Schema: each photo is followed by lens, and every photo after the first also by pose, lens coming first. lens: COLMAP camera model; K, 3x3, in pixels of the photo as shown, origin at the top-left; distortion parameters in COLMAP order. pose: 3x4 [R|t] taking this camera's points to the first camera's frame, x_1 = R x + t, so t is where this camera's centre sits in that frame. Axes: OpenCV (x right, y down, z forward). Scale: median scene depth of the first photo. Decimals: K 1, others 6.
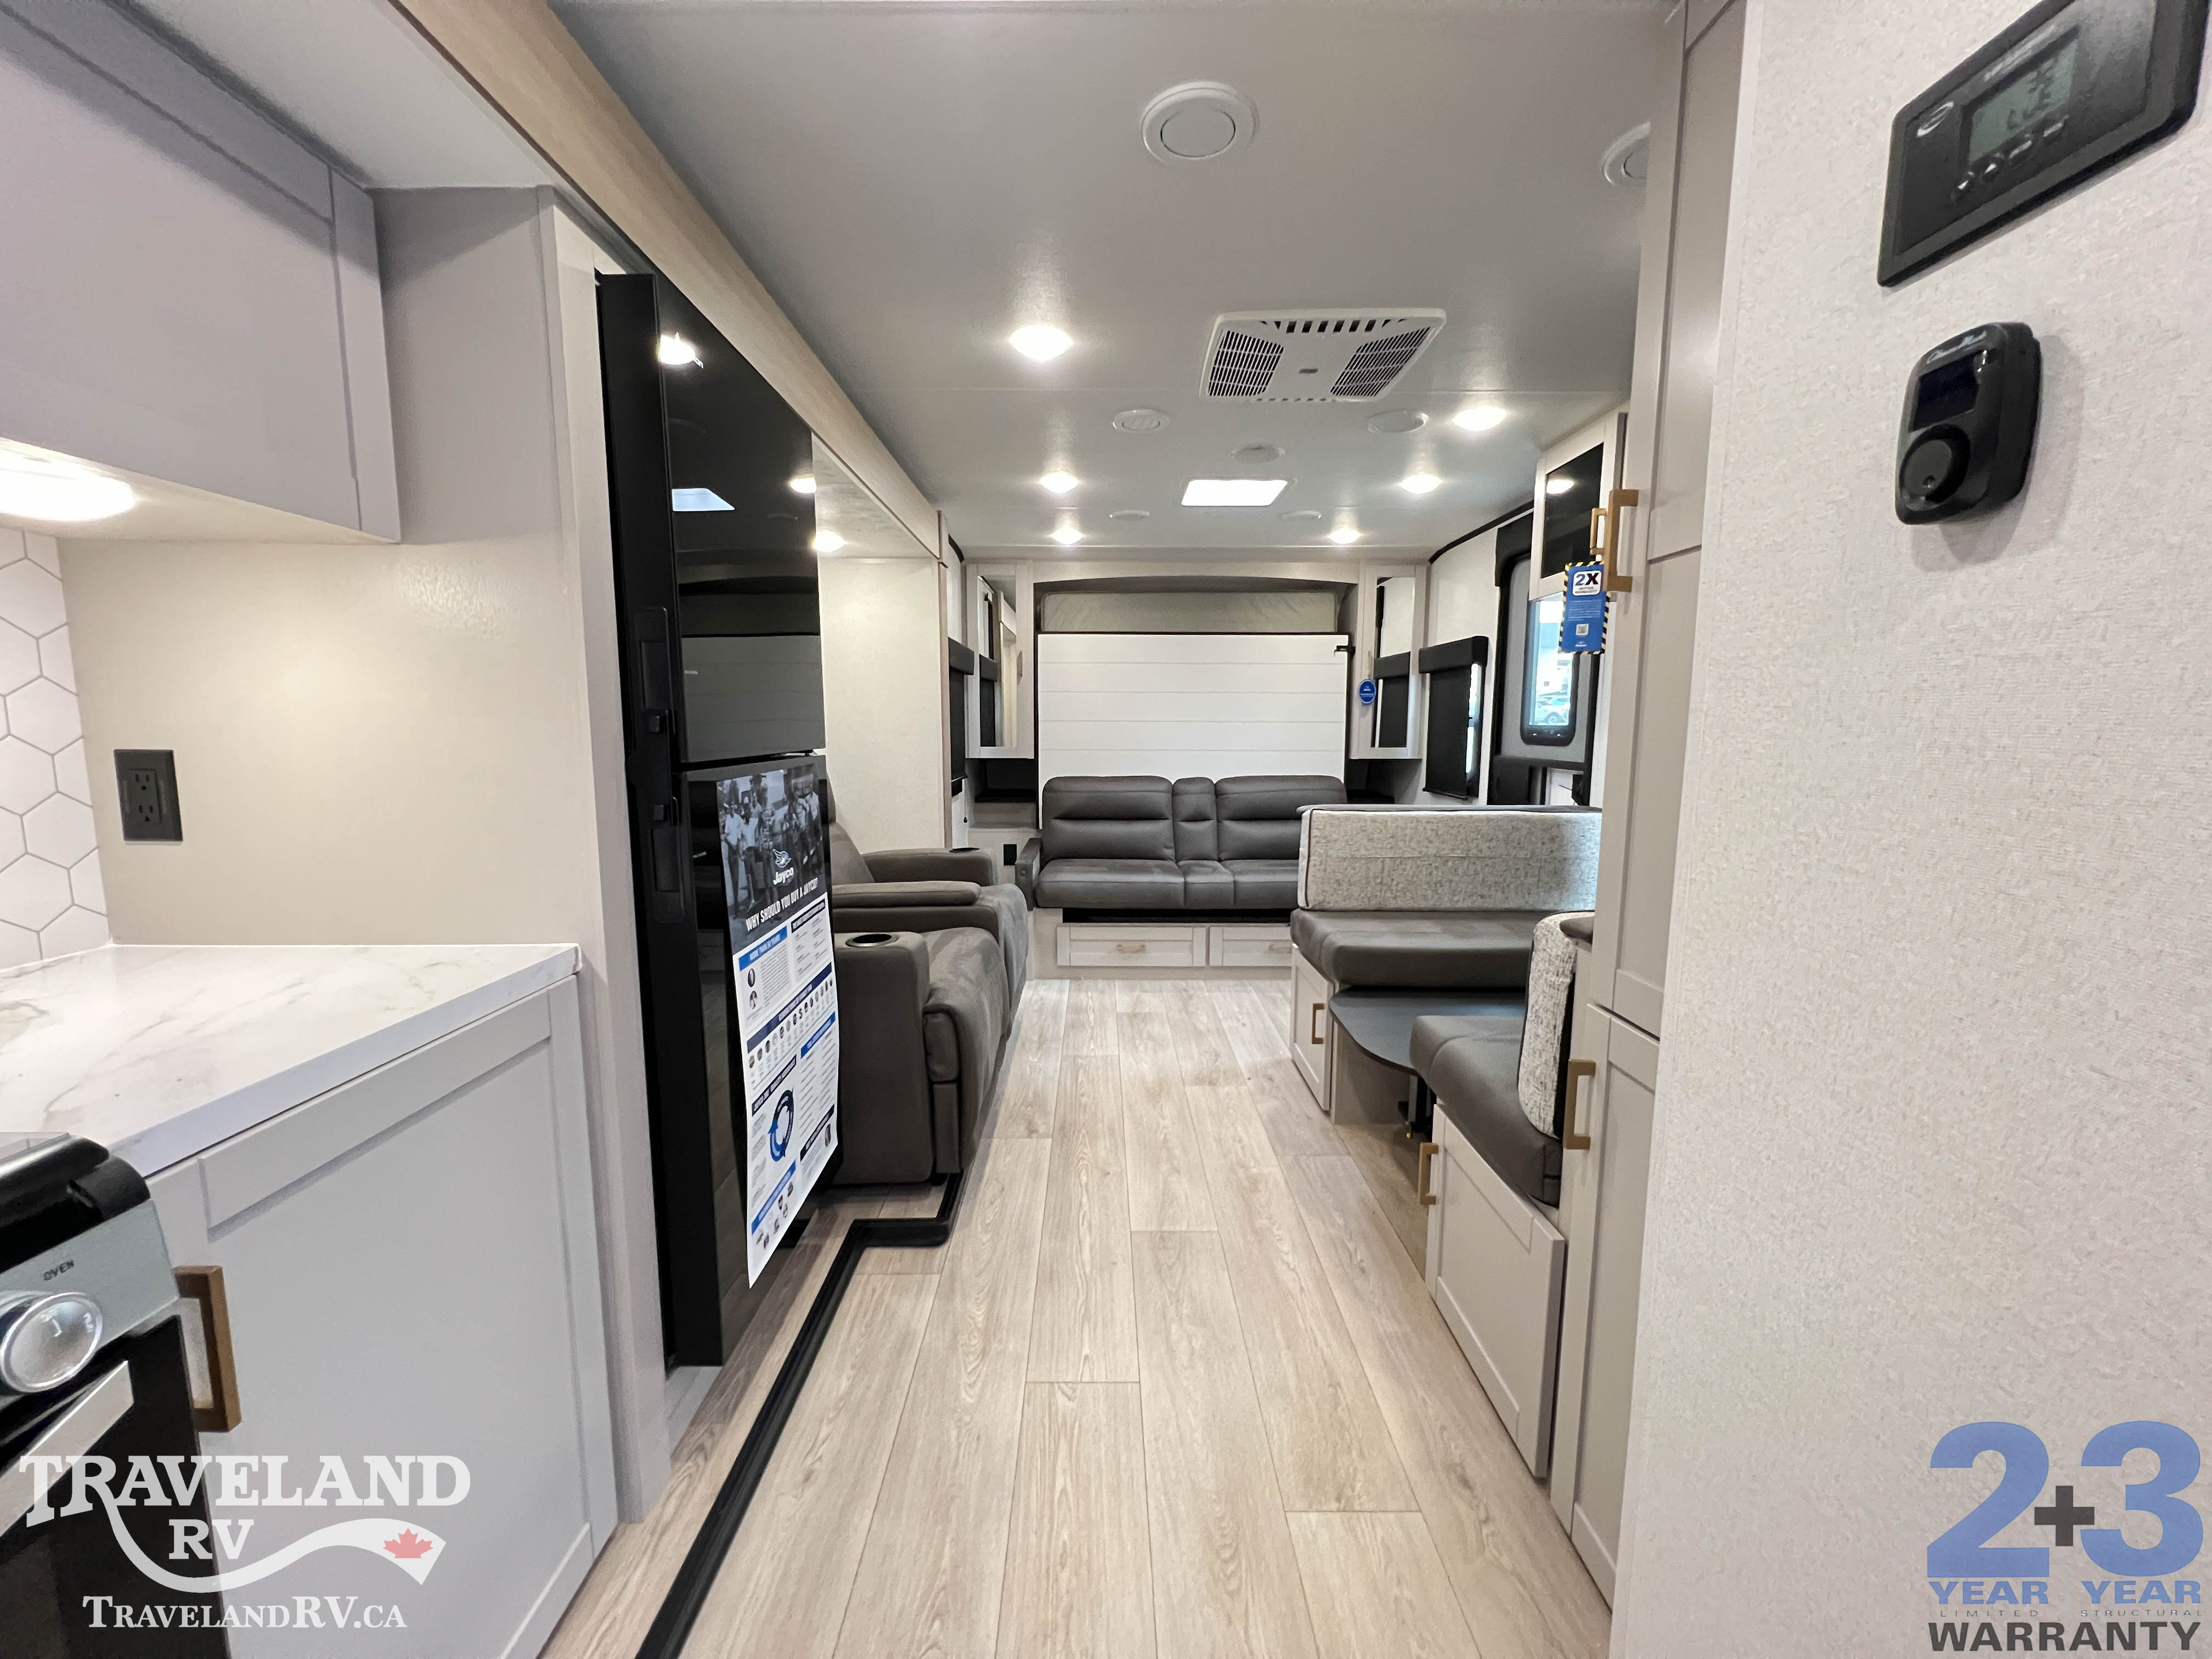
lens RADIAL K [[879.3, 0, 1102.6], [0, 879.3, 826.2], [0, 0, 1]] dist [-0.000140, 0.000249]
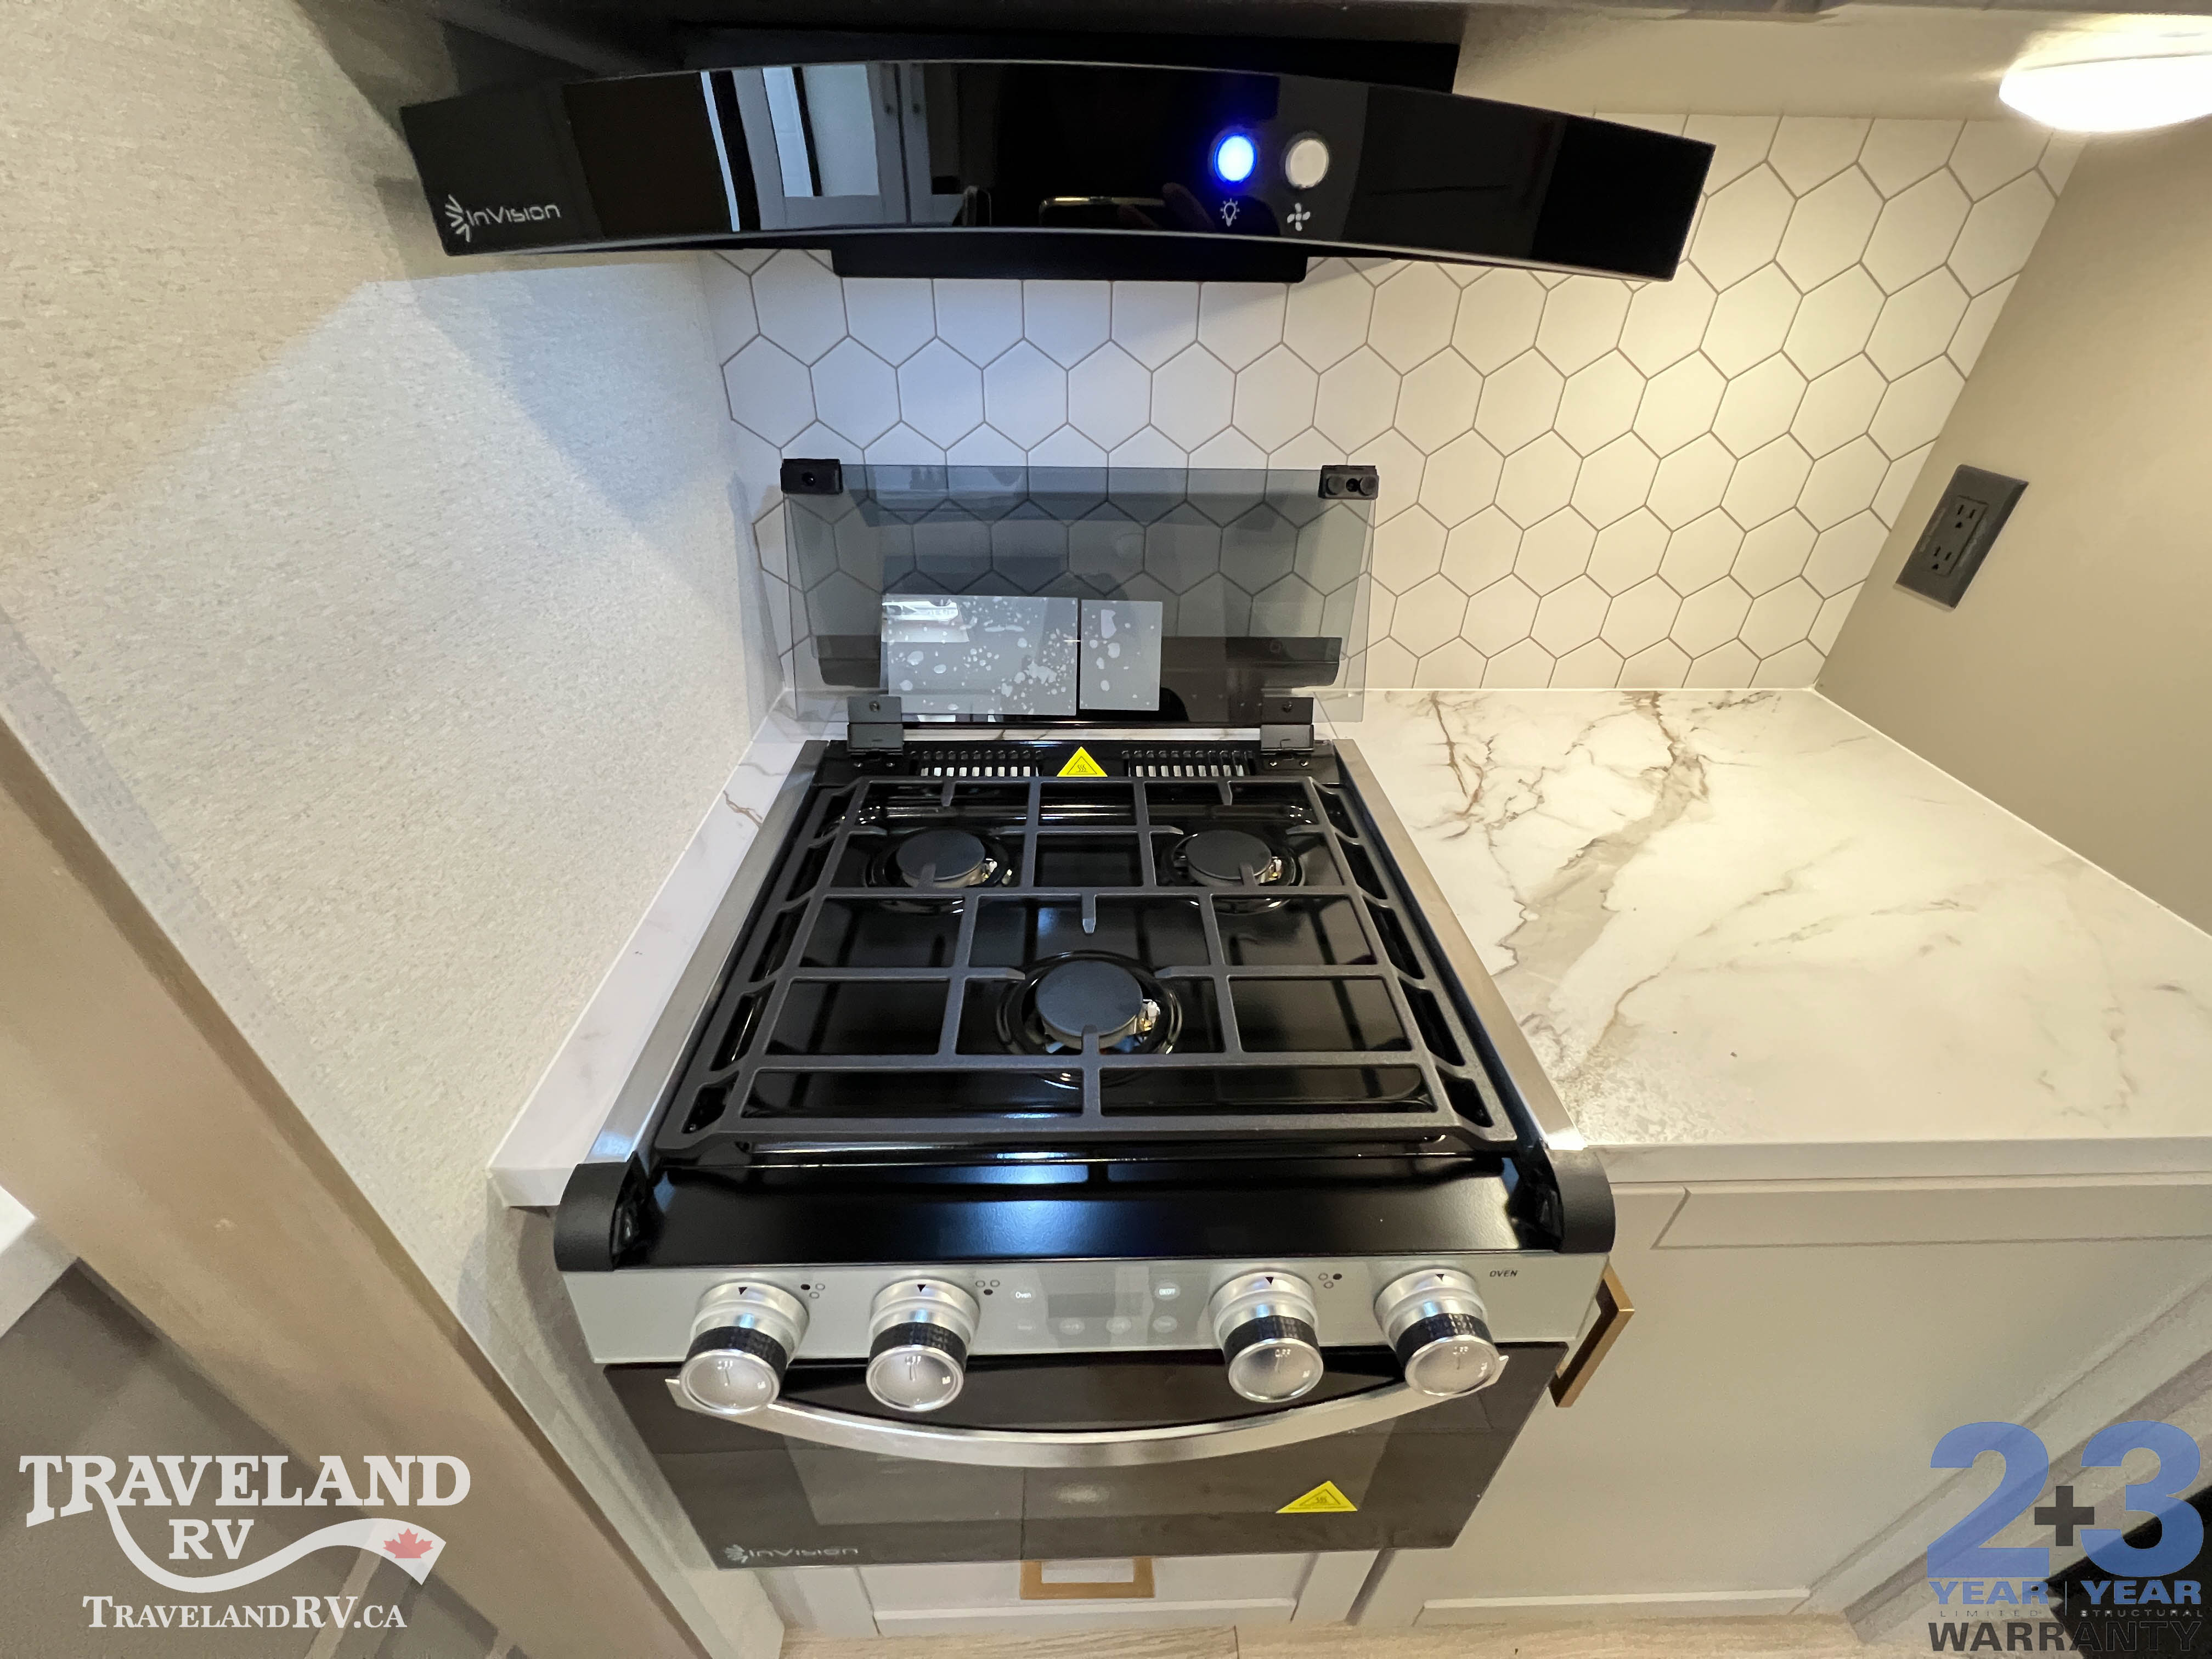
lens RADIAL K [[879.3, 0, 1102.9], [0, 879.3, 828.0], [0, 0, 1]] dist [-0.000140, 0.000249]
pose [[0.026771, 0.556796, -0.830218, -0.191768], [-0.132577, 0.825157, 0.549127, -0.084299], [0.990811, 0.095367, 0.095909, 0.126281]]
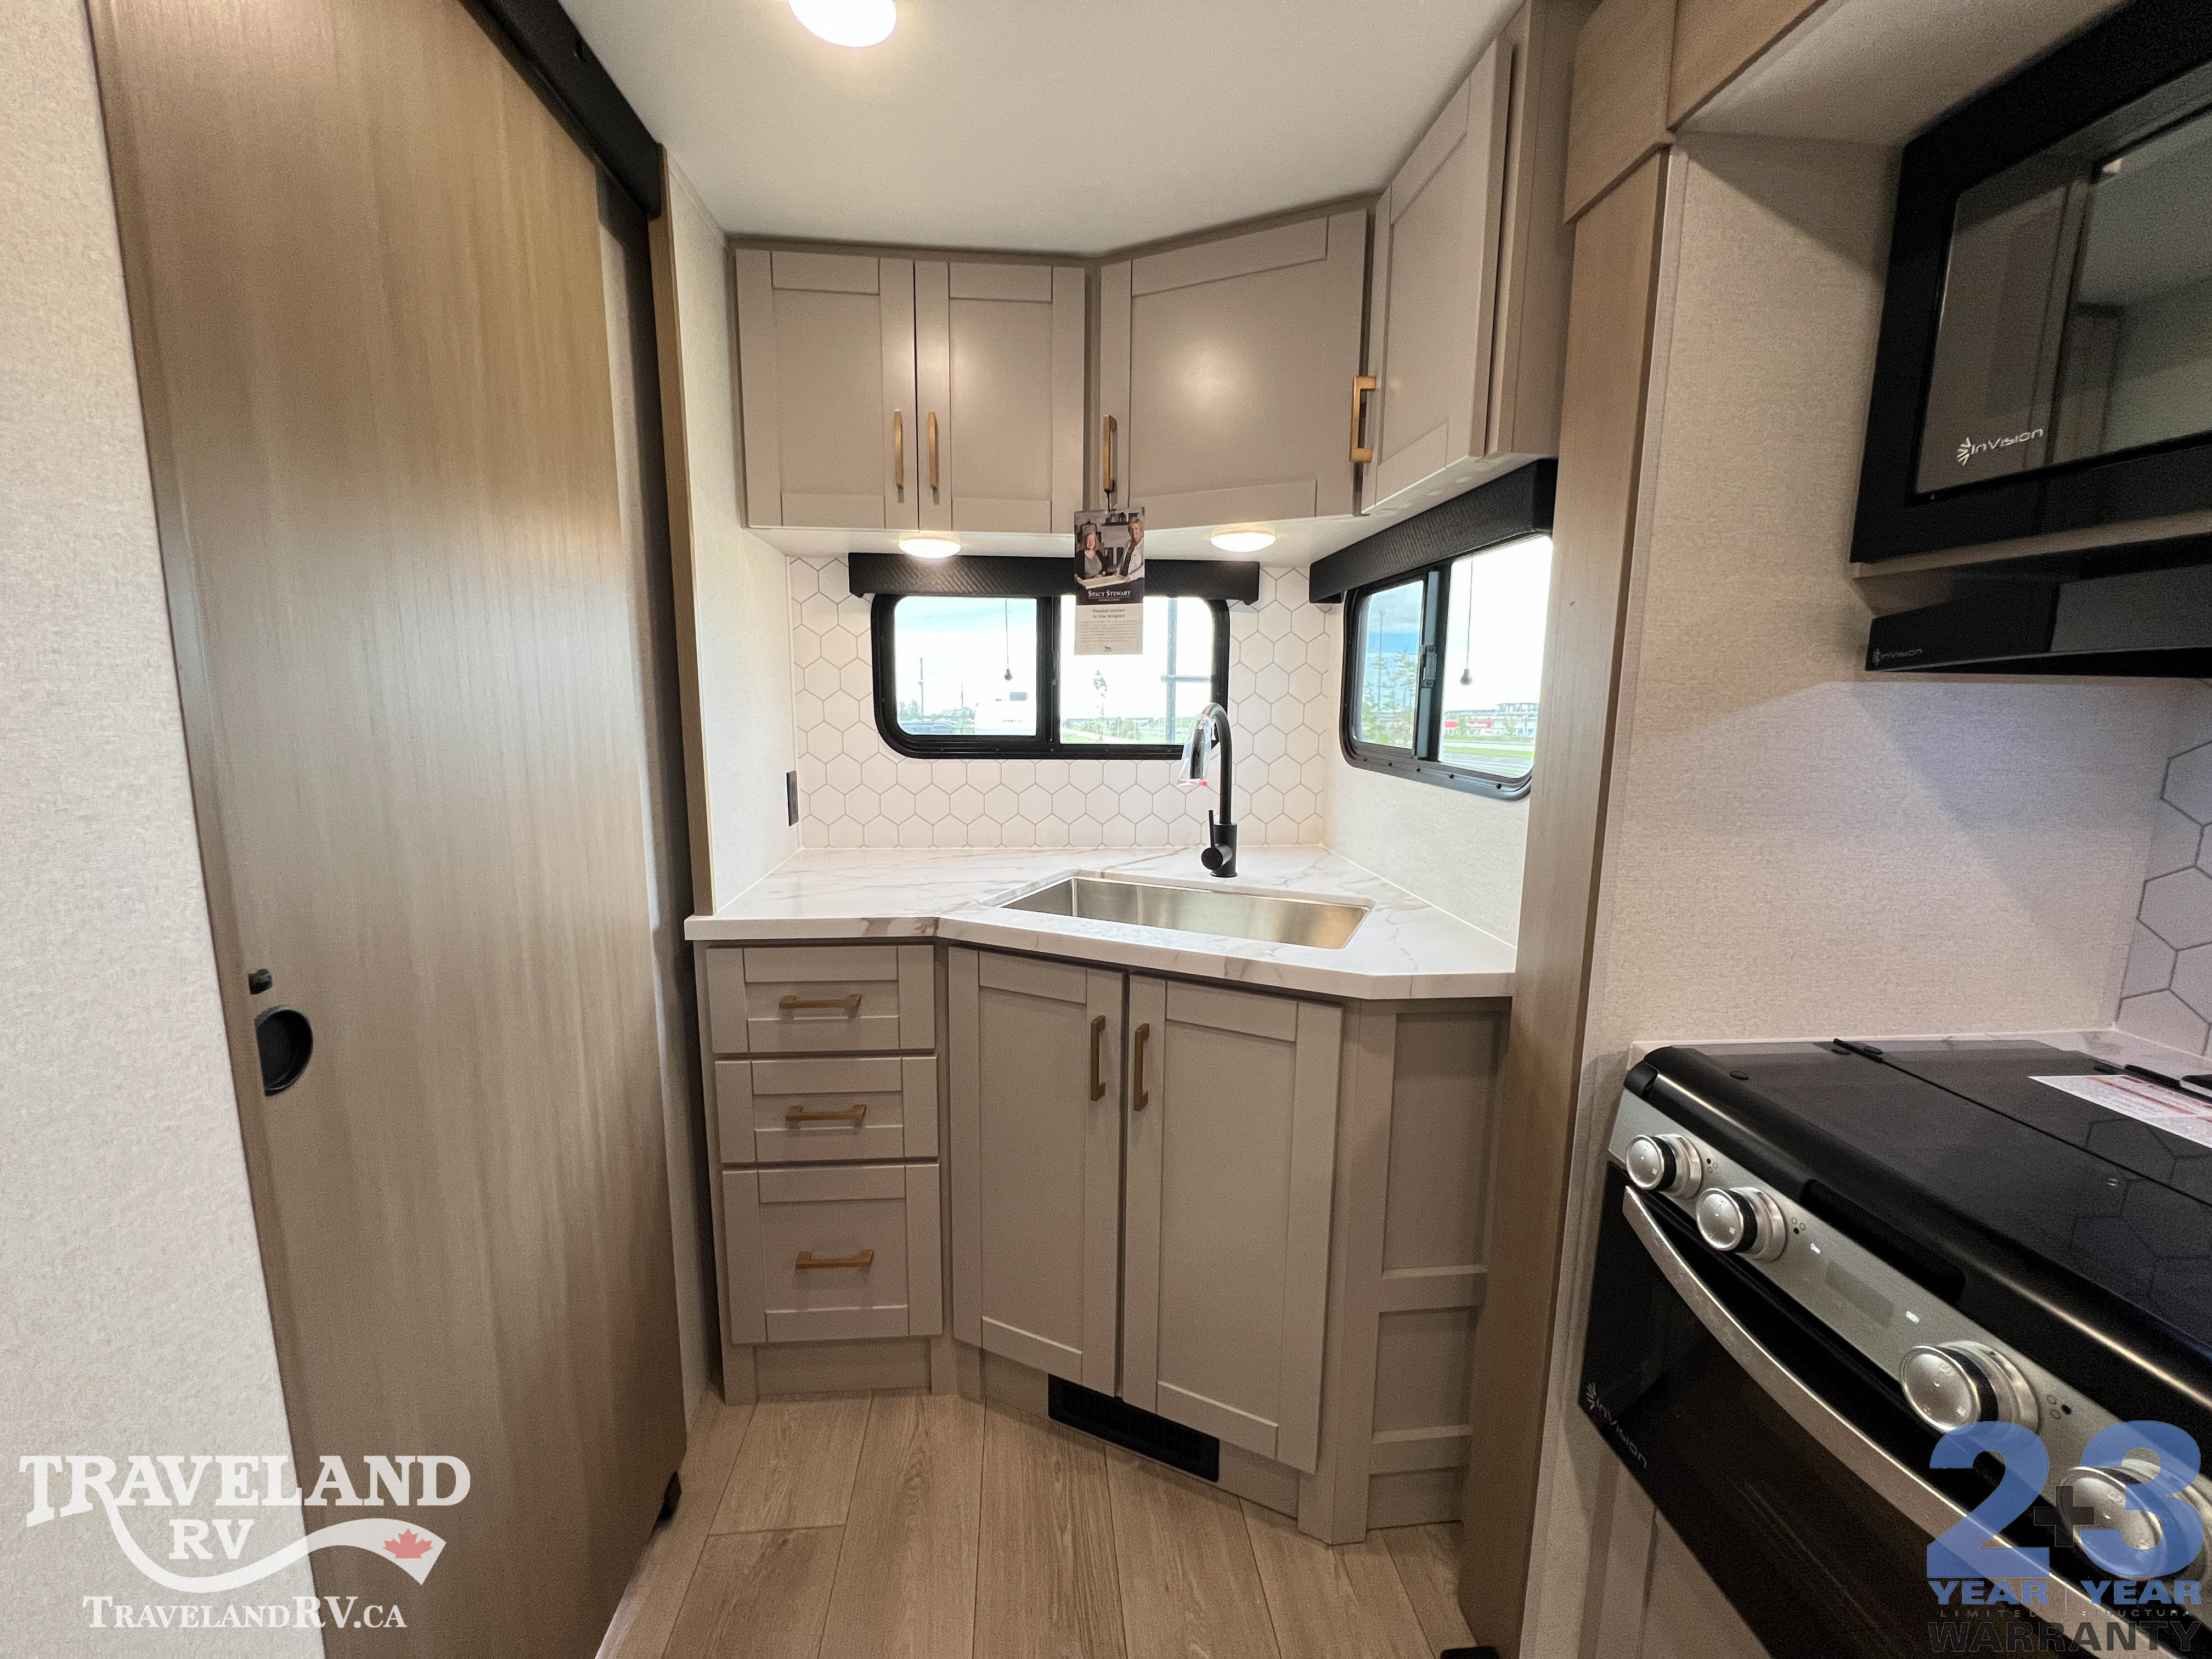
lens RADIAL K [[879.3, 0, 1109.5], [0, 879.3, 831.1], [0, 0, 1]] dist [-0.000140, 0.000249]
pose [[-0.995962, 0.004191, -0.089679, -0.003812], [-0.020343, 0.962392, 0.270903, -0.097494], [0.087442, 0.271633, -0.958420, 0.411190]]
